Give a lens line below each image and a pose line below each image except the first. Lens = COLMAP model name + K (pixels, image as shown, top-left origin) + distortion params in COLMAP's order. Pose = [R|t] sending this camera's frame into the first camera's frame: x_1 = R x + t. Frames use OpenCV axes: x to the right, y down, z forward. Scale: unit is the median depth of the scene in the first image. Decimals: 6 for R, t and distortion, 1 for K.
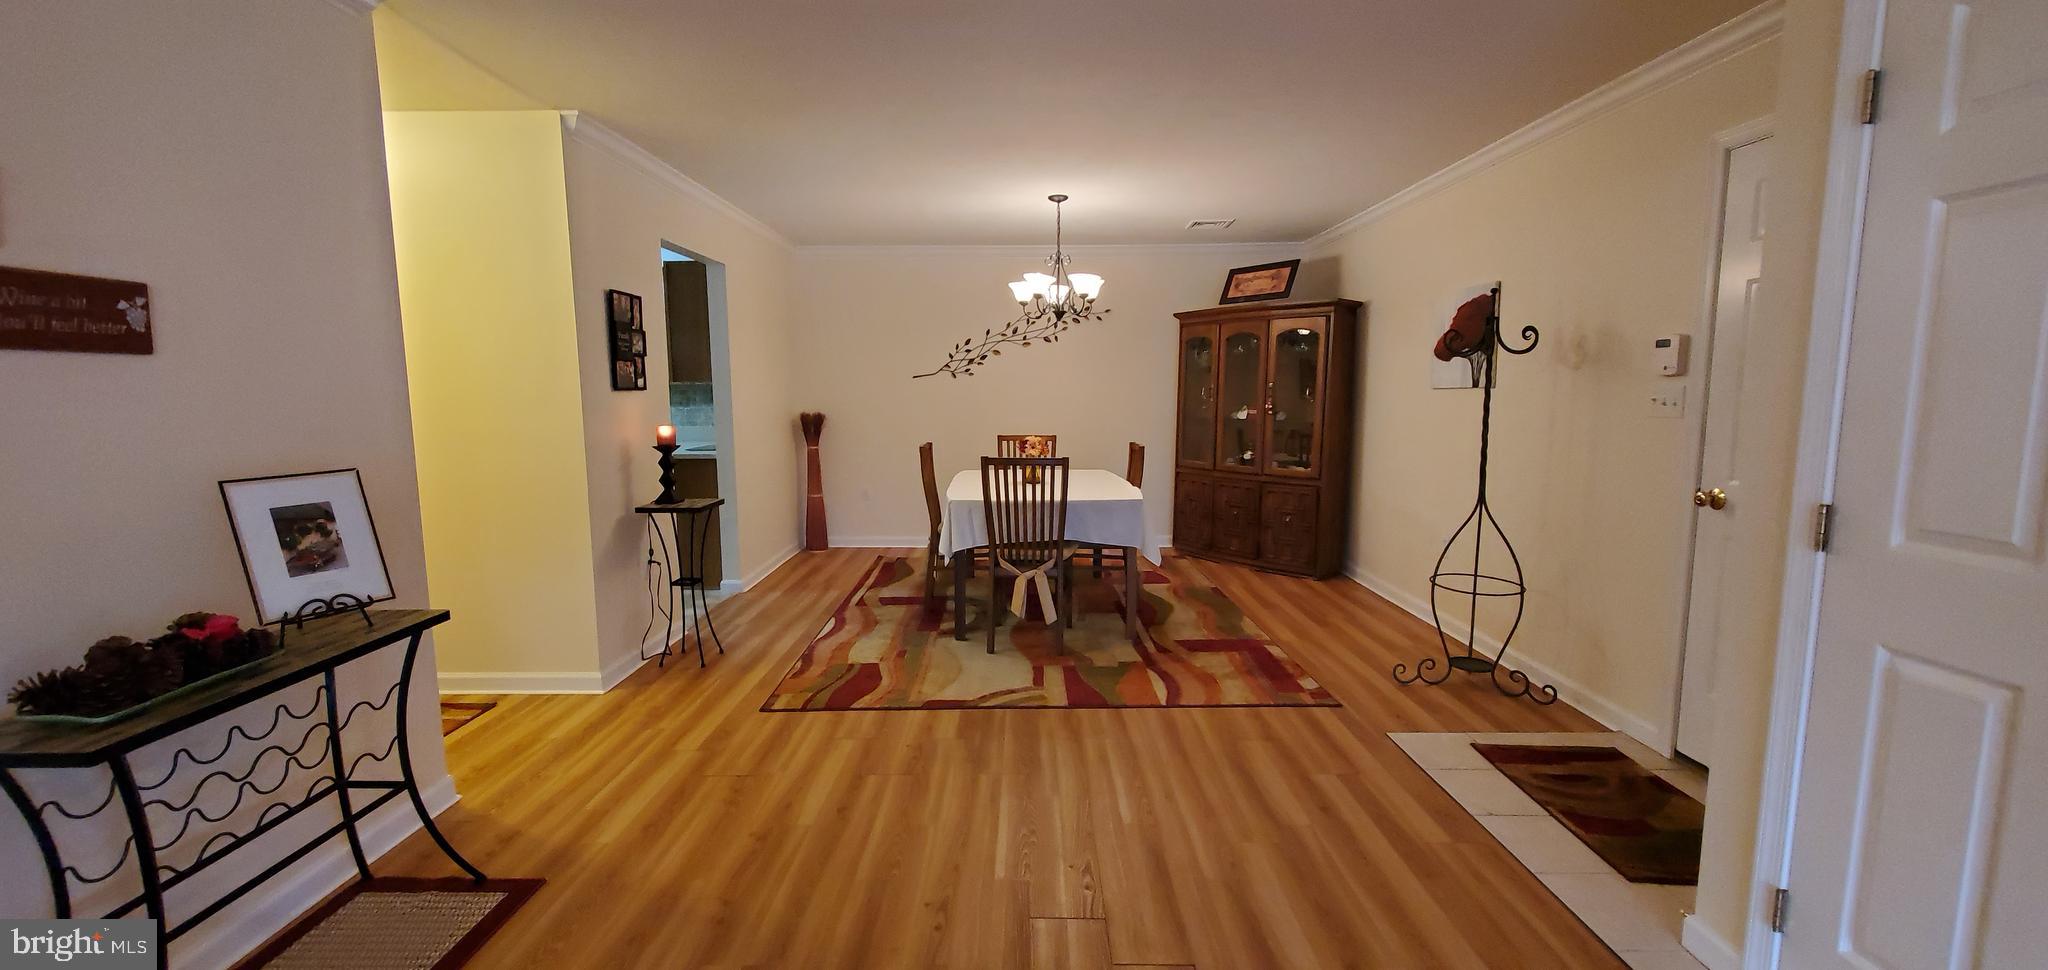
lens RADIAL K [[811.4, 0, 1017.9], [0, 811.4, 485.5], [0, 0, 1]] dist [0.001104, -0.000289]
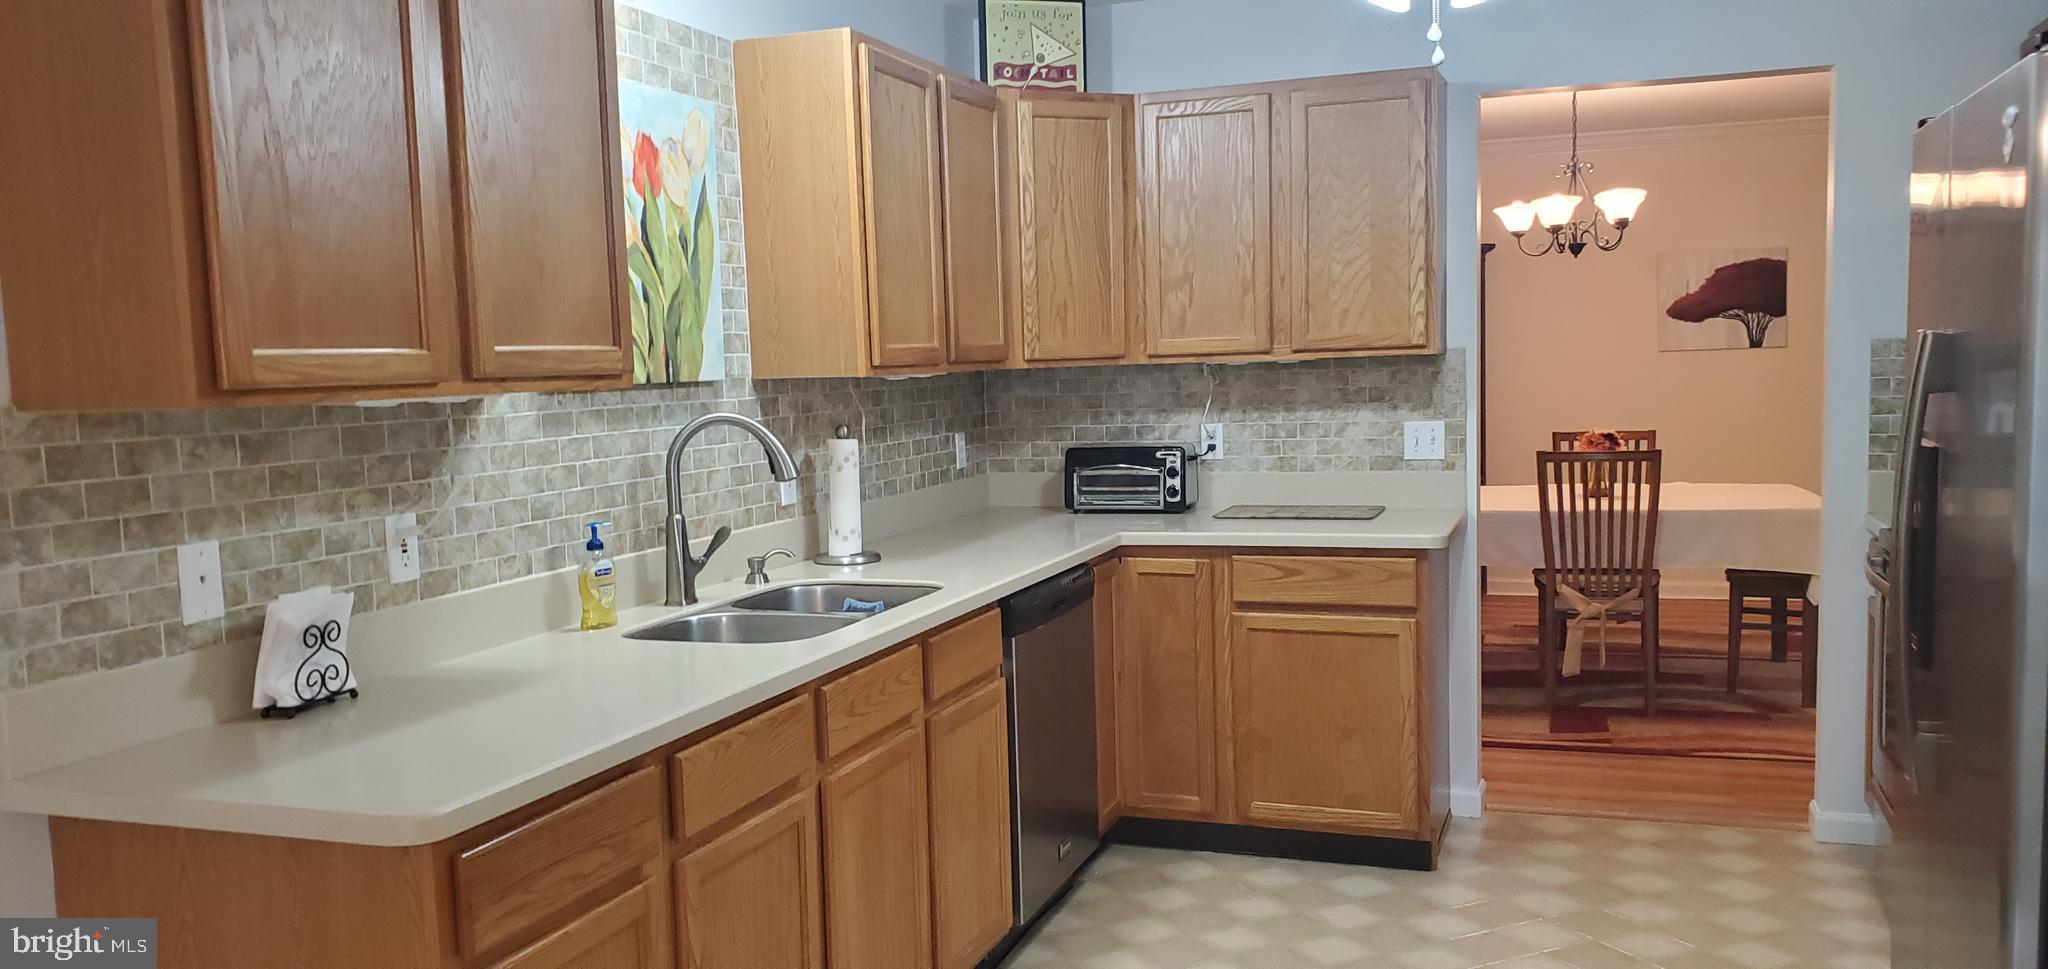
lens RADIAL K [[1568.1, 0, 1003.3], [0, 1568.1, 519.5], [0, 0, 1]] dist [0.123869, -0.366877]
pose [[0.346634, -0.103145, 0.932312, -1.607596], [0.143617, 0.988052, 0.055915, -0.150422], [-0.926941, 0.114514, 0.357306, 1.162824]]
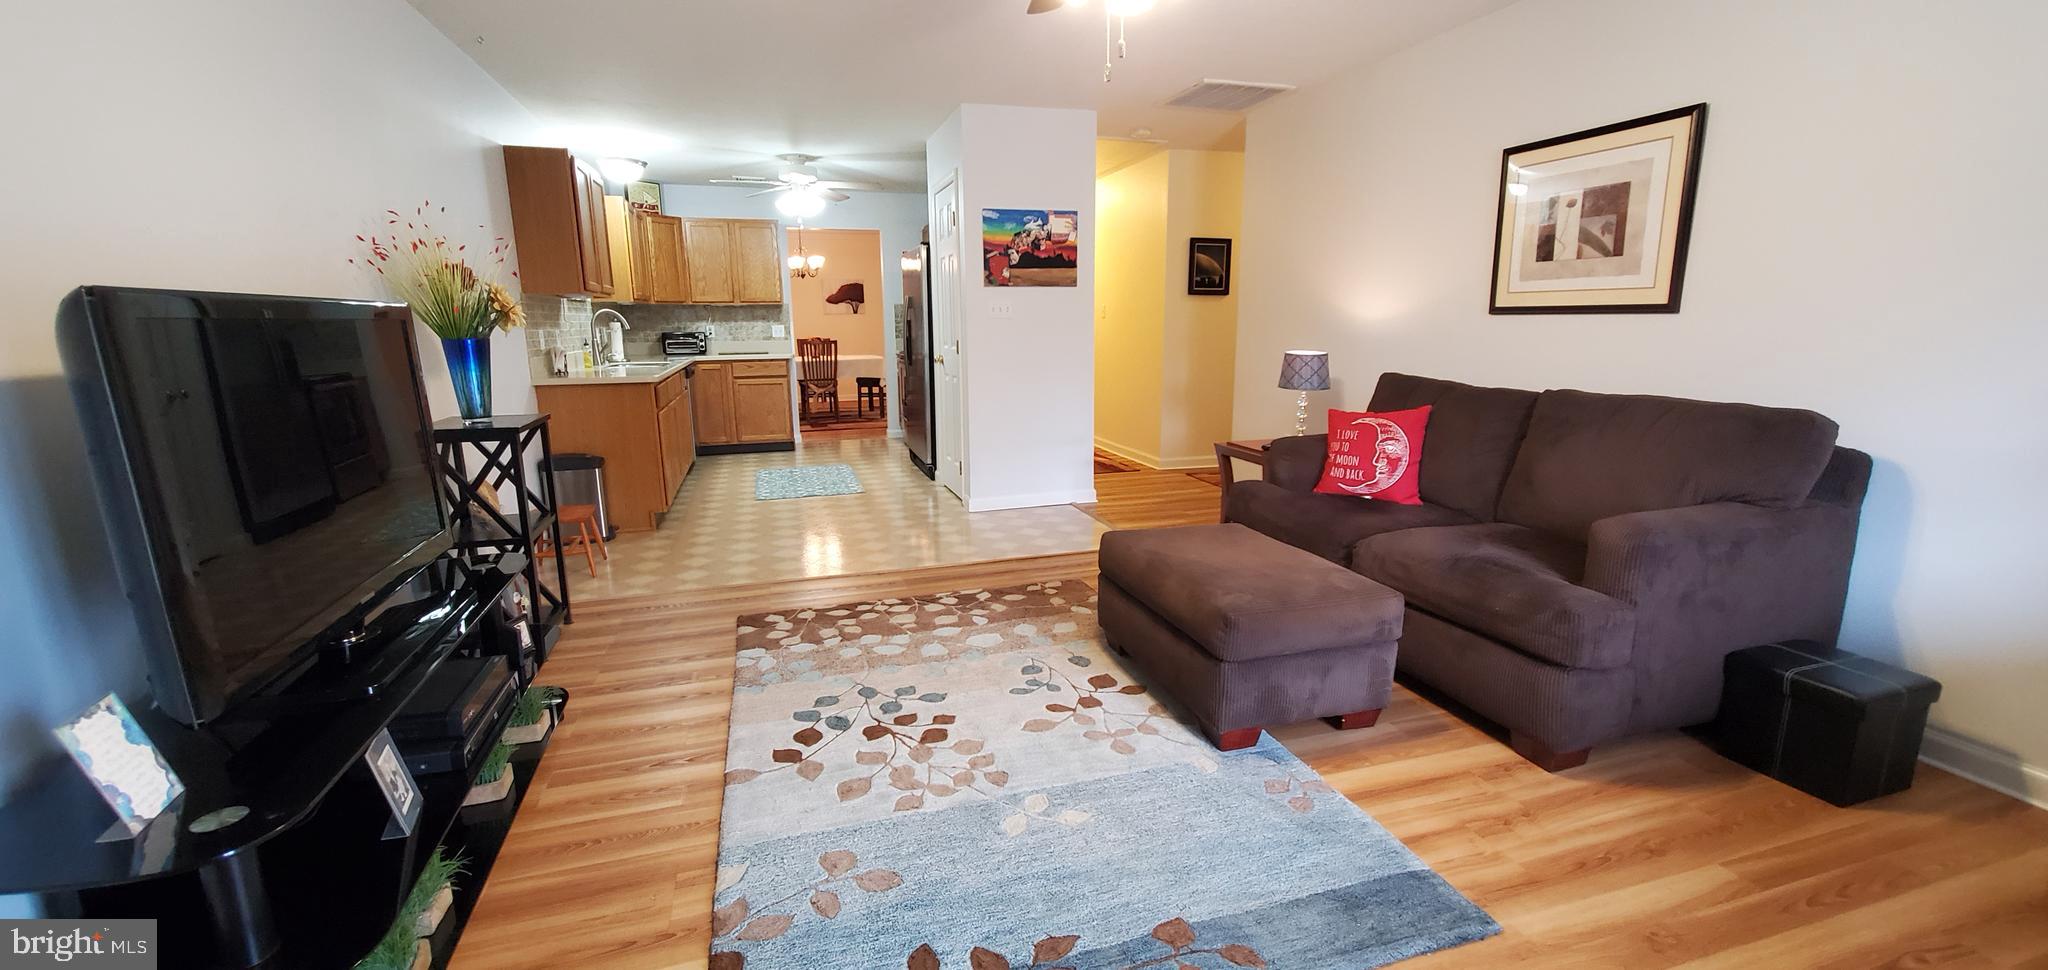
lens RADIAL K [[803.8, 0, 1018.8], [0, 803.8, 505.5], [0, 0, 1]] dist [-0.013594, -0.000125]
pose [[-0.303121, -0.207144, 0.930166, -2.490277], [0.125794, 0.958850, 0.254525, -0.116923], [-0.944613, 0.194161, -0.264590, 1.322090]]
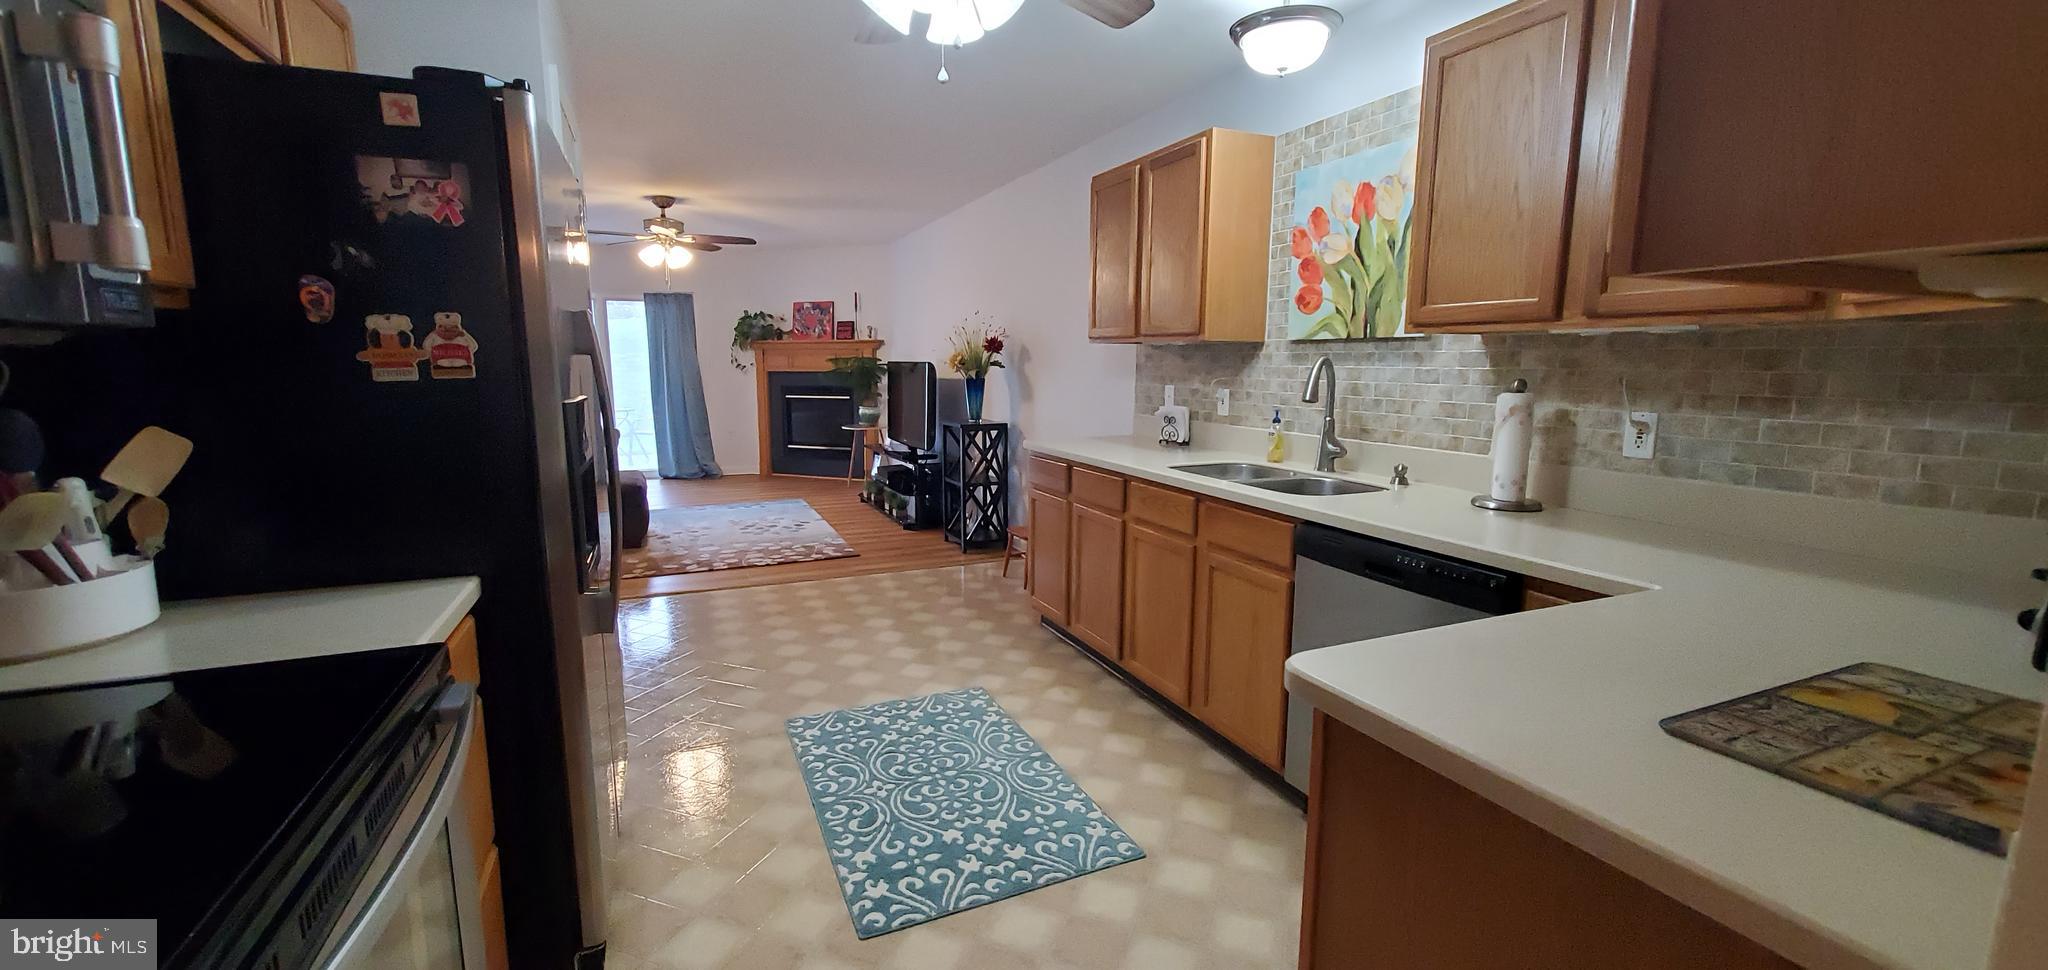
lens RADIAL K [[809.4, 0, 1016.1], [0, 809.4, 485.7], [0, 0, 1]] dist [0.000889, -0.000085]
pose [[0.405406, 0.148252, -0.902035, -0.431943], [-0.114783, 0.987207, 0.110663, -0.121234], [0.906902, 0.058675, 0.417236, 1.077386]]
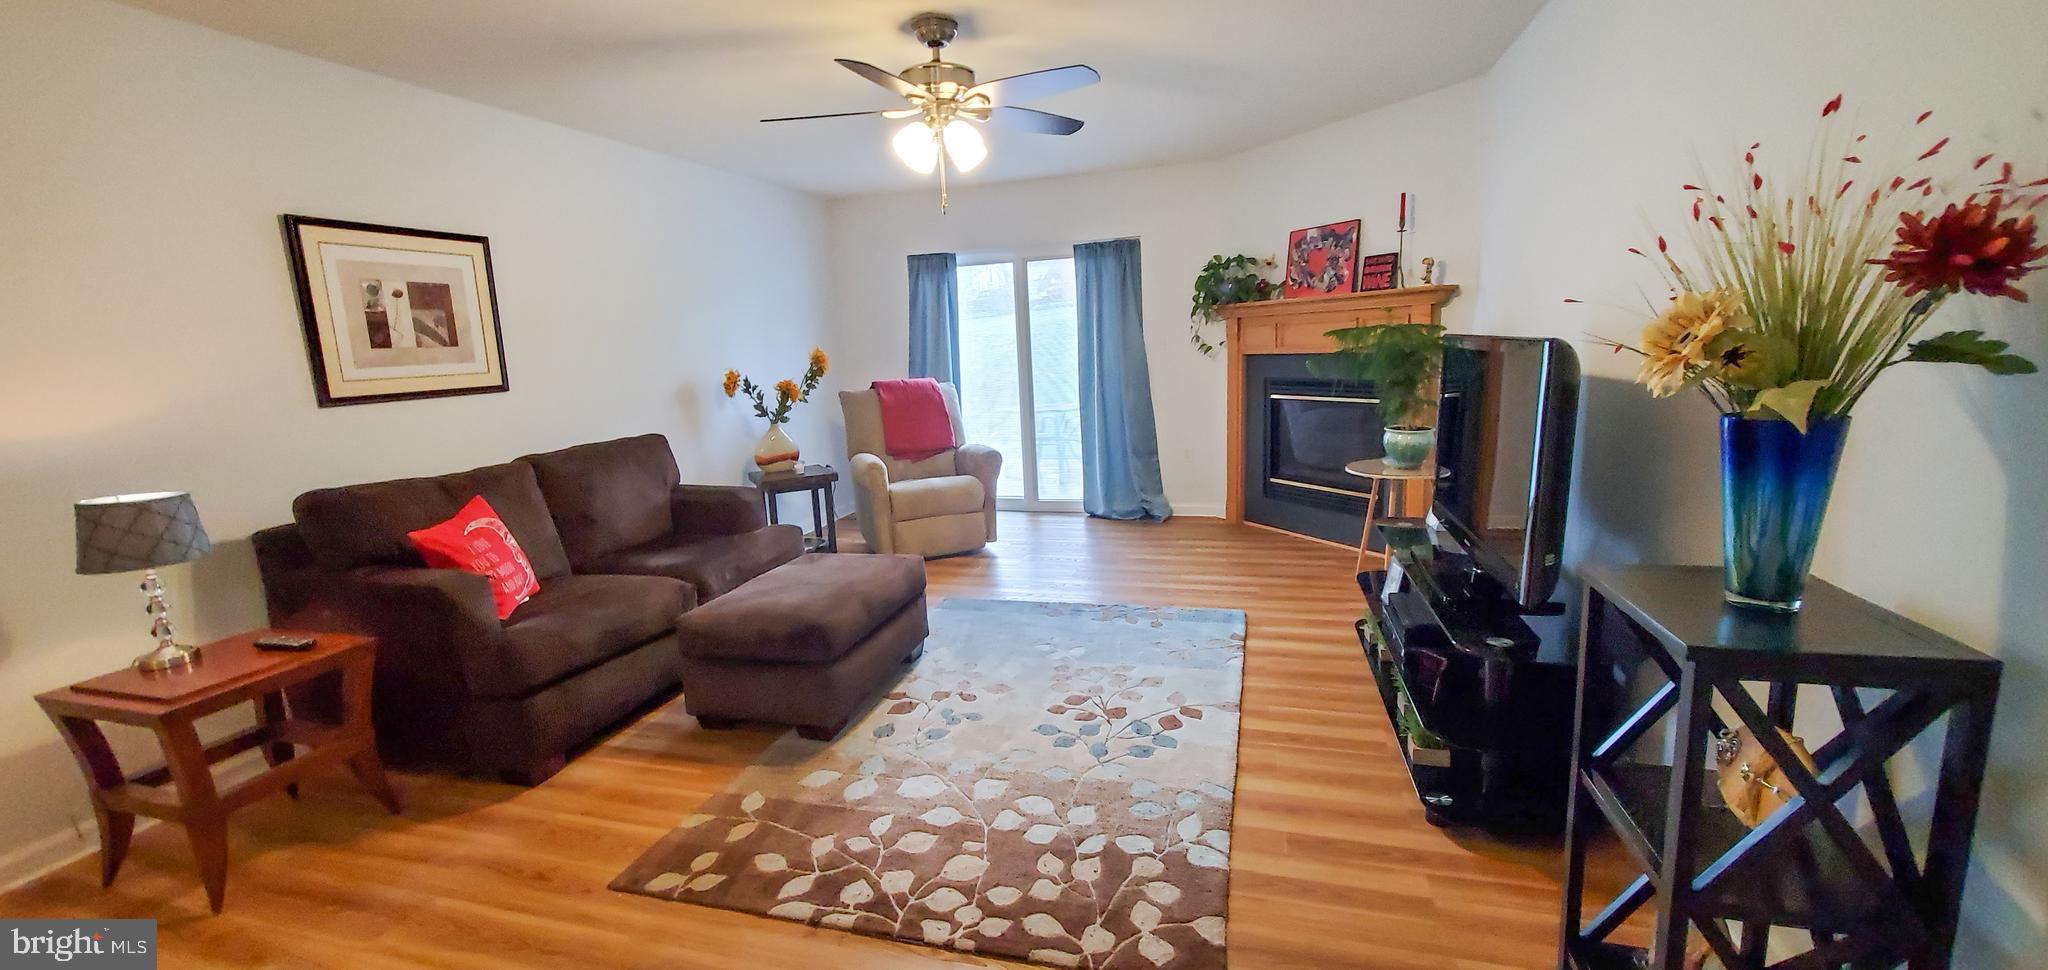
lens RADIAL K [[808.6, 0, 1019.8], [0, 808.6, 486.5], [0, 0, 1]] dist [-0.000101, -0.000699]
pose [[-0.277441, 0.192072, -0.941347, -1.328735], [-0.065335, 0.973772, 0.217944, -0.160098], [0.958518, 0.121970, -0.257615, 1.373284]]
